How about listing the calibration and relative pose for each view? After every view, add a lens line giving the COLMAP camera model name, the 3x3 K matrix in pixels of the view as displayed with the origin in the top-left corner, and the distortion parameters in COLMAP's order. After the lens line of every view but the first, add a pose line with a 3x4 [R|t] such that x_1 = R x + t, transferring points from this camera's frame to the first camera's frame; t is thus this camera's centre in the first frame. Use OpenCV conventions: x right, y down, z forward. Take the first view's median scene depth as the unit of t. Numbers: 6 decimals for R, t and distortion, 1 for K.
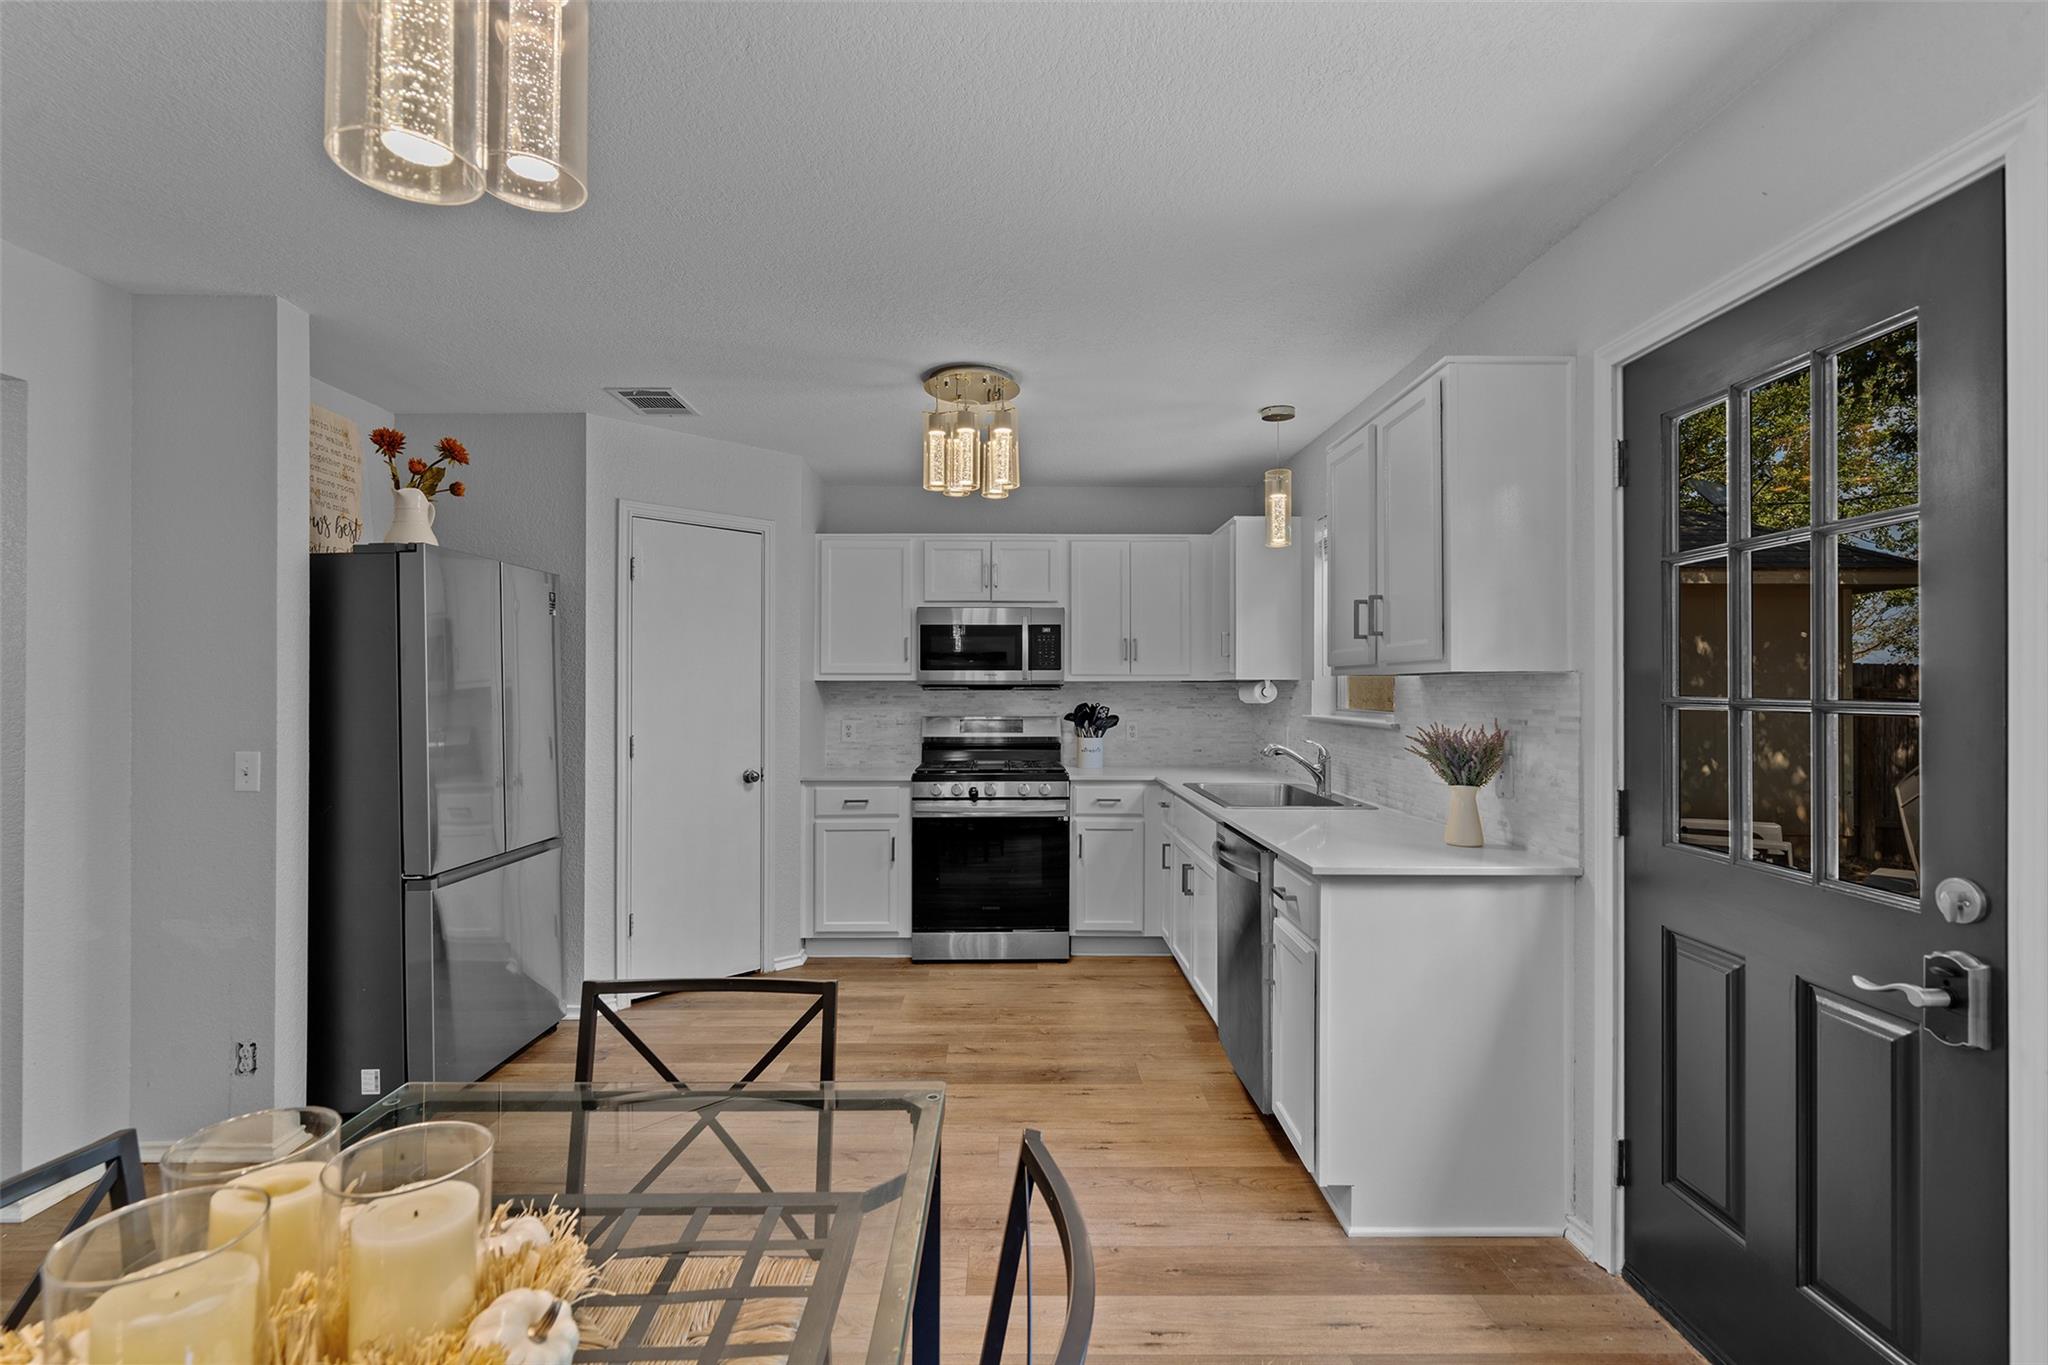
lens RADIAL K [[926.7, 0, 1023.2], [0, 926.7, 685.9], [0, 0, 1]] dist [-0.002378, 0.002281]
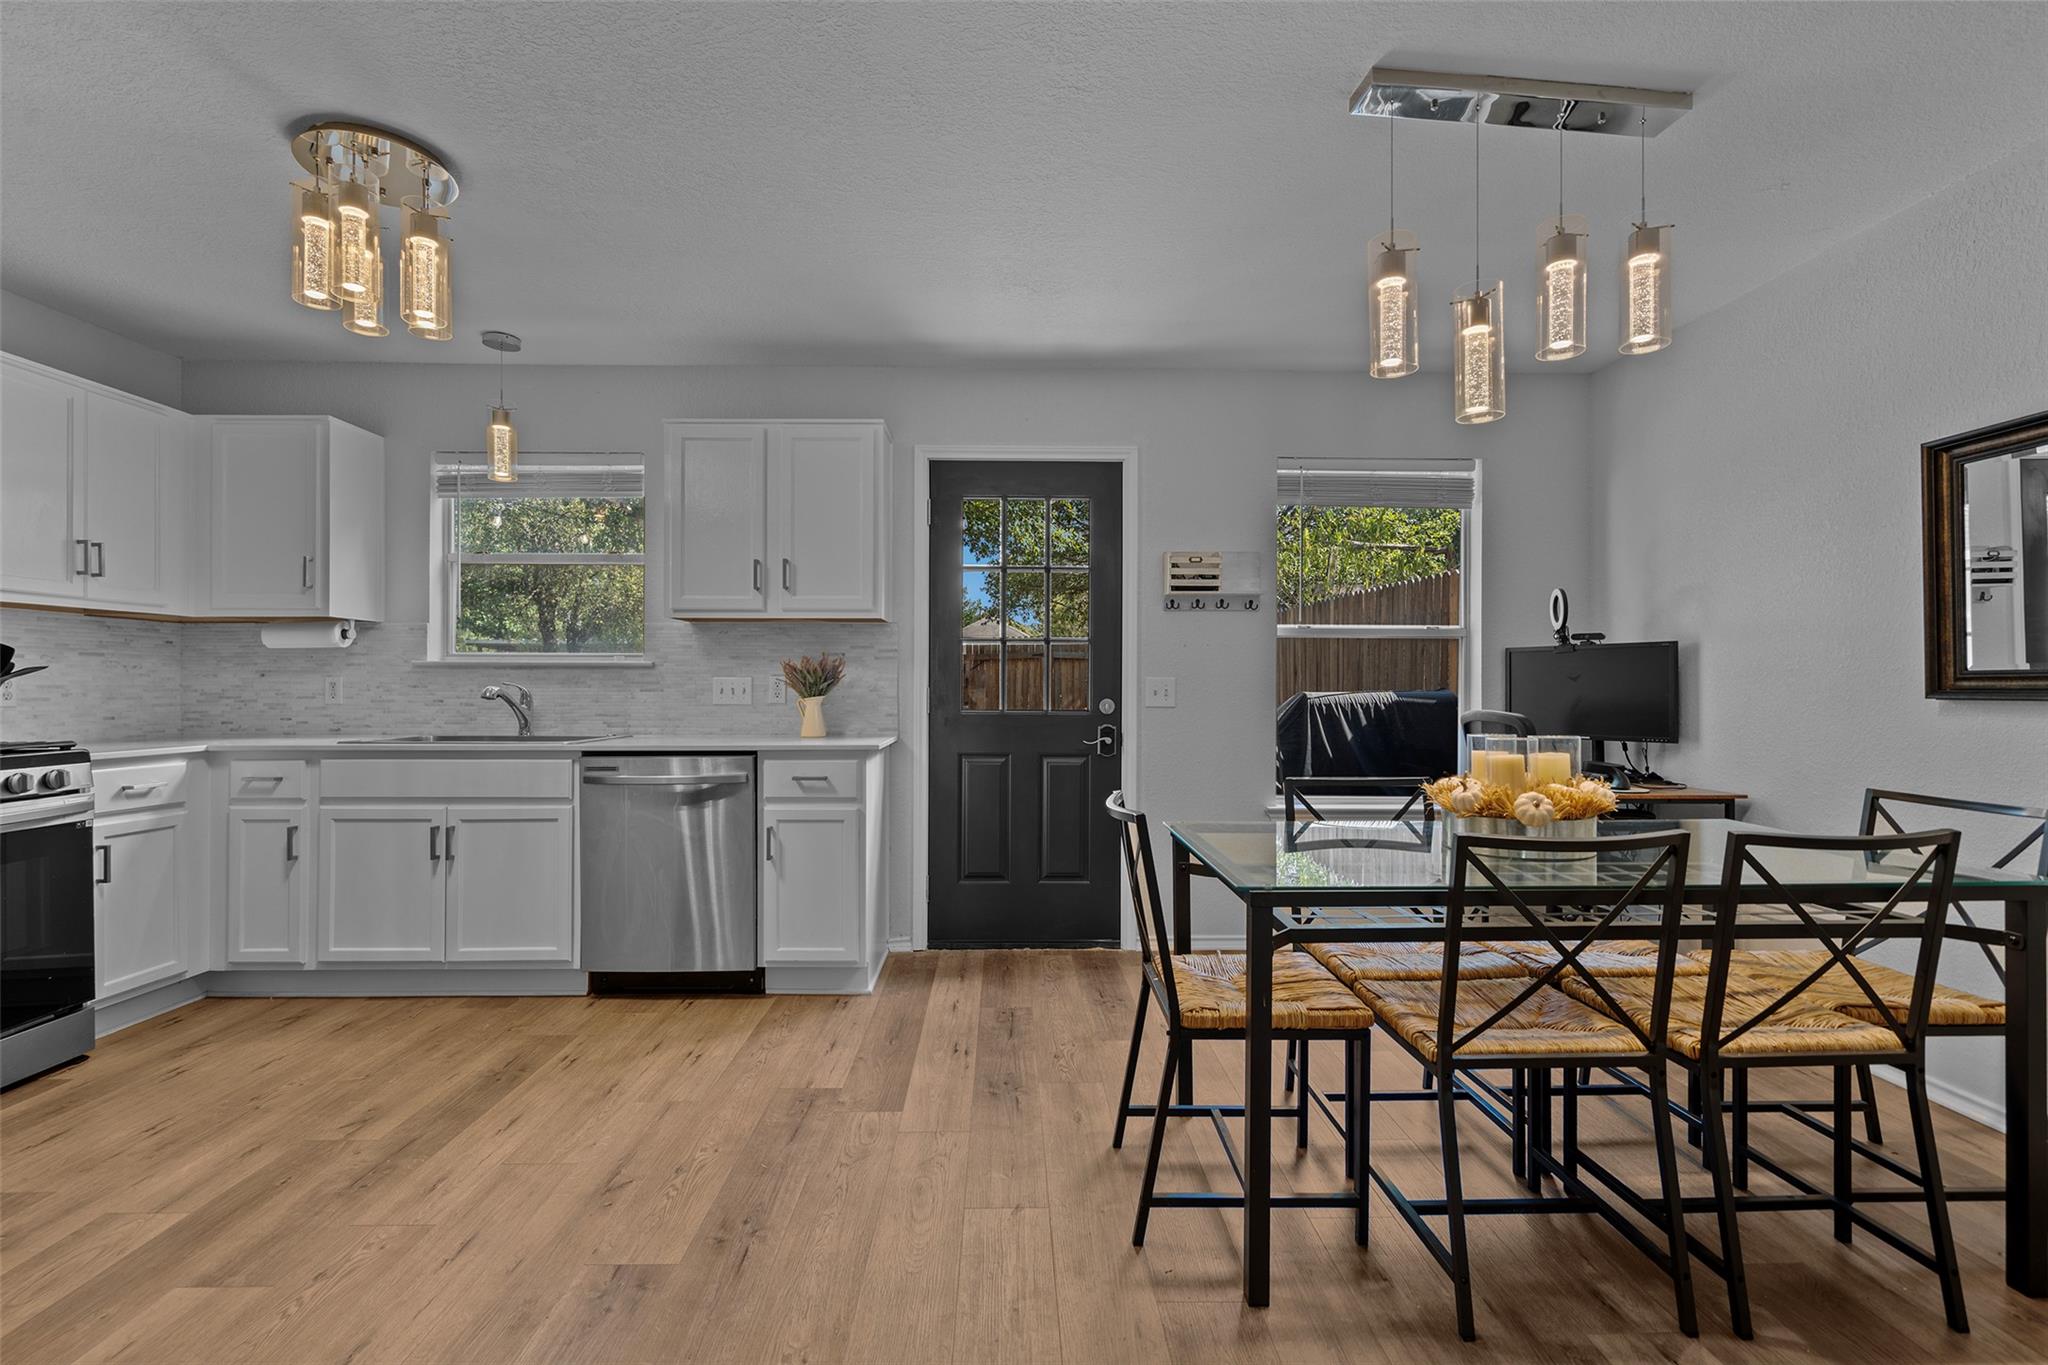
lens RADIAL K [[926.7, 0, 1015.0], [0, 926.7, 681.0], [0, 0, 1]] dist [-0.002378, 0.002281]
pose [[-0.005153, 0.003394, 0.999981, -0.568960], [-0.004284, 0.999985, -0.003417, 0.048675], [-0.999978, -0.004302, -0.005139, 0.391069]]
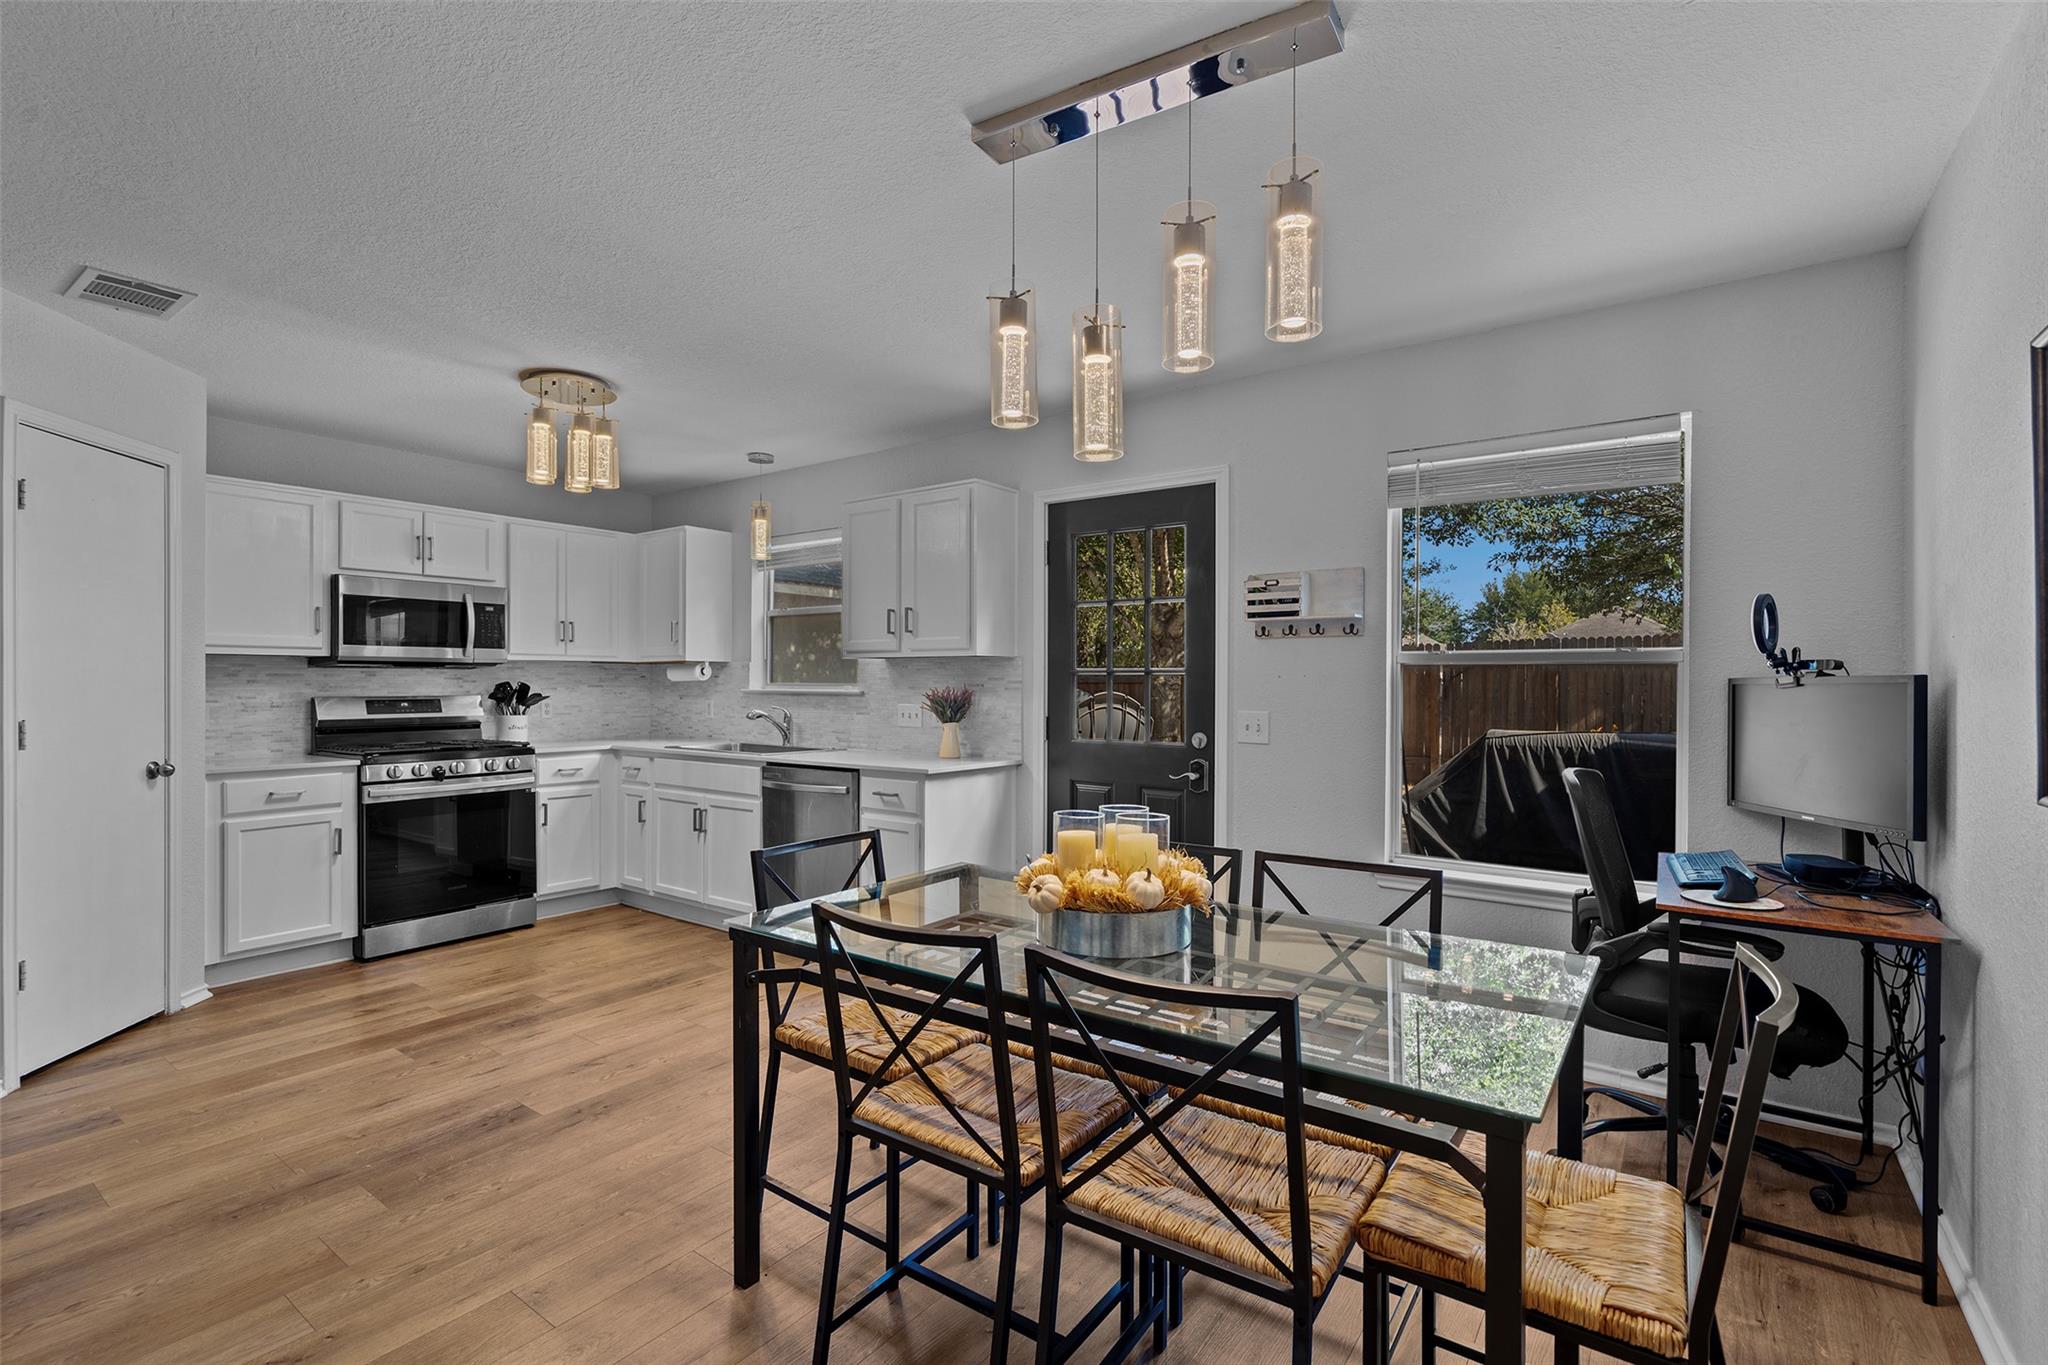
lens RADIAL K [[926.7, 0, 1017.7], [0, 926.7, 683.6], [0, 0, 1]] dist [-0.002378, 0.002281]
pose [[0.600254, -0.001254, 0.799808, -0.463545], [-0.004169, 0.999980, 0.004697, 0.015005], [-0.799798, -0.006154, 0.600237, -0.069906]]
